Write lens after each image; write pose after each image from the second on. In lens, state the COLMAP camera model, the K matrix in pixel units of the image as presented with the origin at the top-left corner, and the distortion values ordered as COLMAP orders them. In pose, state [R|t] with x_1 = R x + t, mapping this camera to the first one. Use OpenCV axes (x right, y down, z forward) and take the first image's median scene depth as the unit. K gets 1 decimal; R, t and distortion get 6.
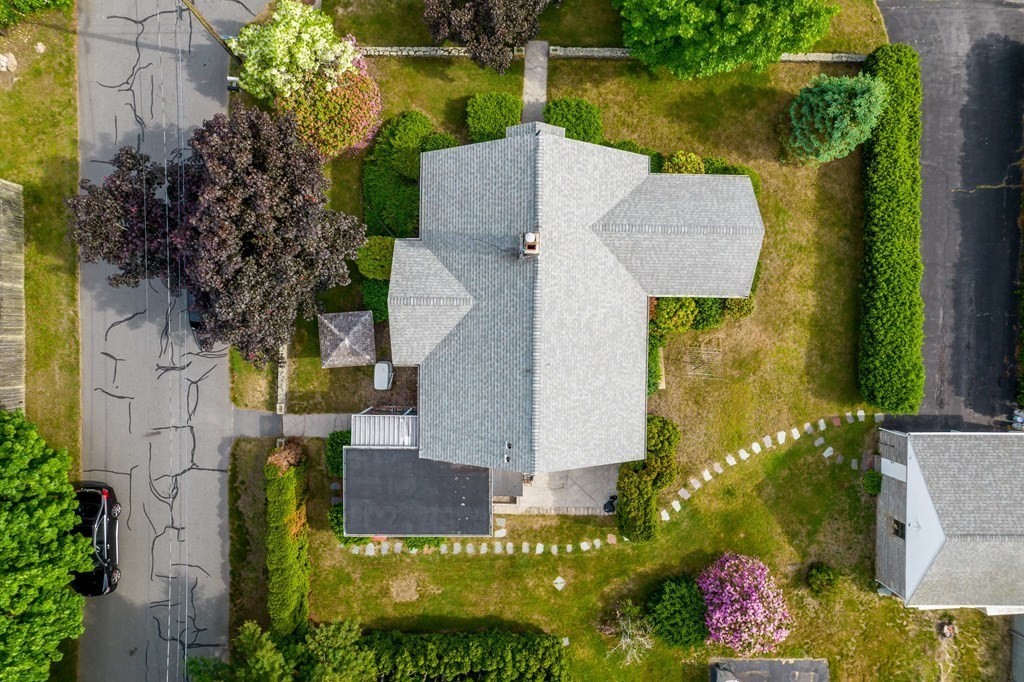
lens RADIAL K [[654.6, 0, 512.0], [0, 654.6, 341.0], [0, 0, 1]] dist [-0.076803, 0.066868]
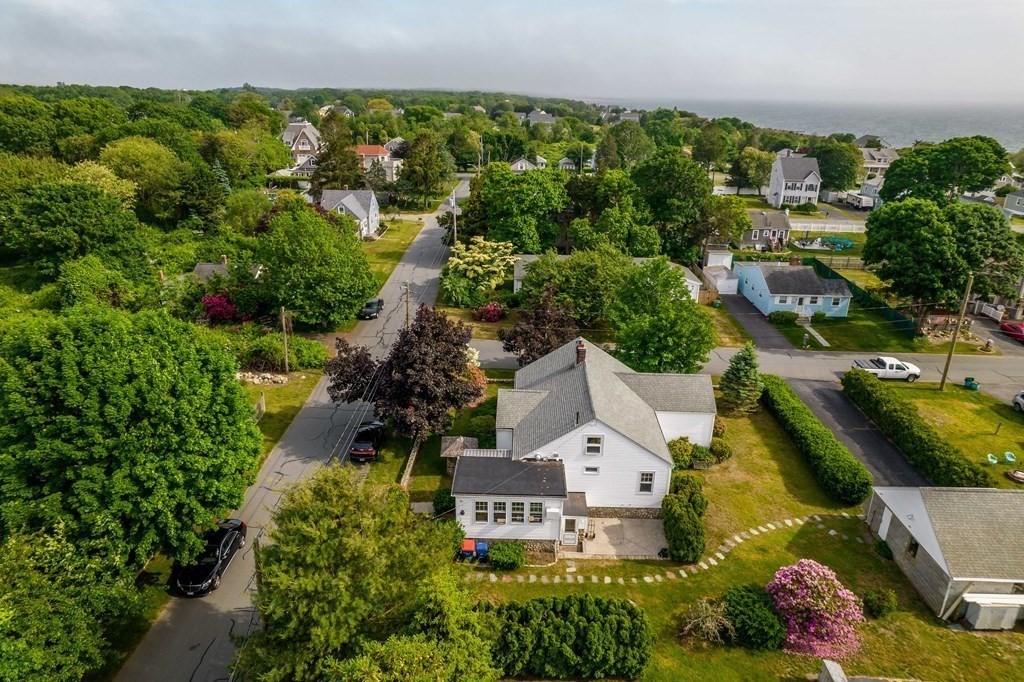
lens RADIAL K [[654.6, 0, 512.0], [0, 654.6, 341.0], [0, 0, 1]] dist [-0.076803, 0.066868]
pose [[0.999874, 0.012352, -0.009939, -0.114008], [-0.013640, 0.350568, -0.936438, 1.210787], [-0.008083, 0.936456, 0.350693, 0.234373]]
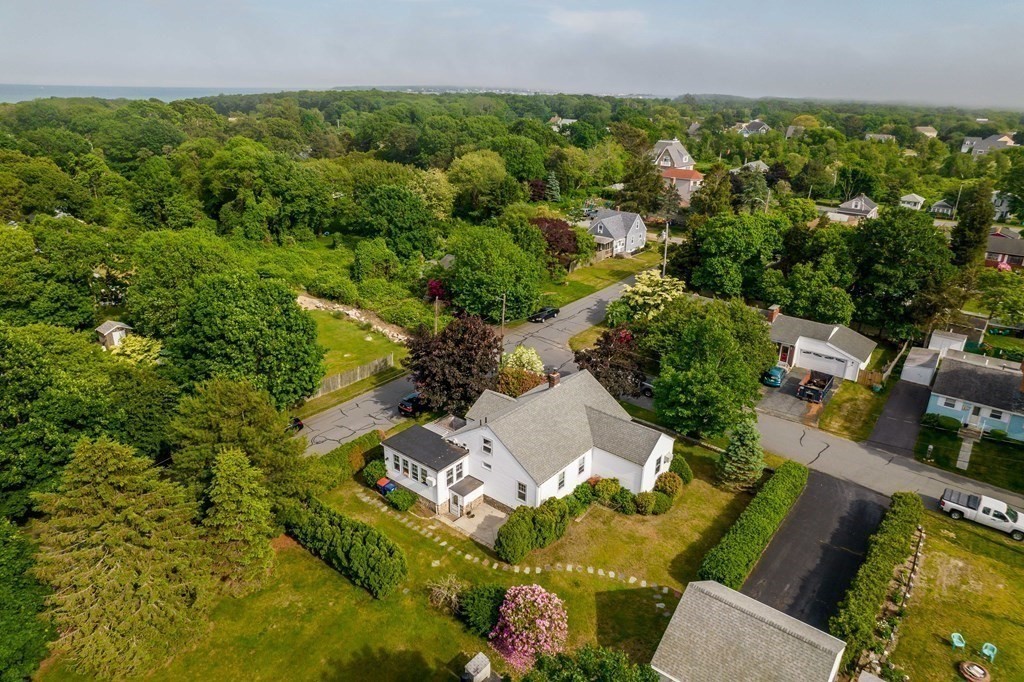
lens RADIAL K [[654.6, 0, 512.0], [0, 654.6, 341.0], [0, 0, 1]] dist [-0.076803, 0.066868]
pose [[0.777952, 0.235104, -0.582681, 0.886472], [-0.628031, 0.262661, -0.732520, 1.153313], [-0.019171, 0.935807, 0.351990, 0.078020]]
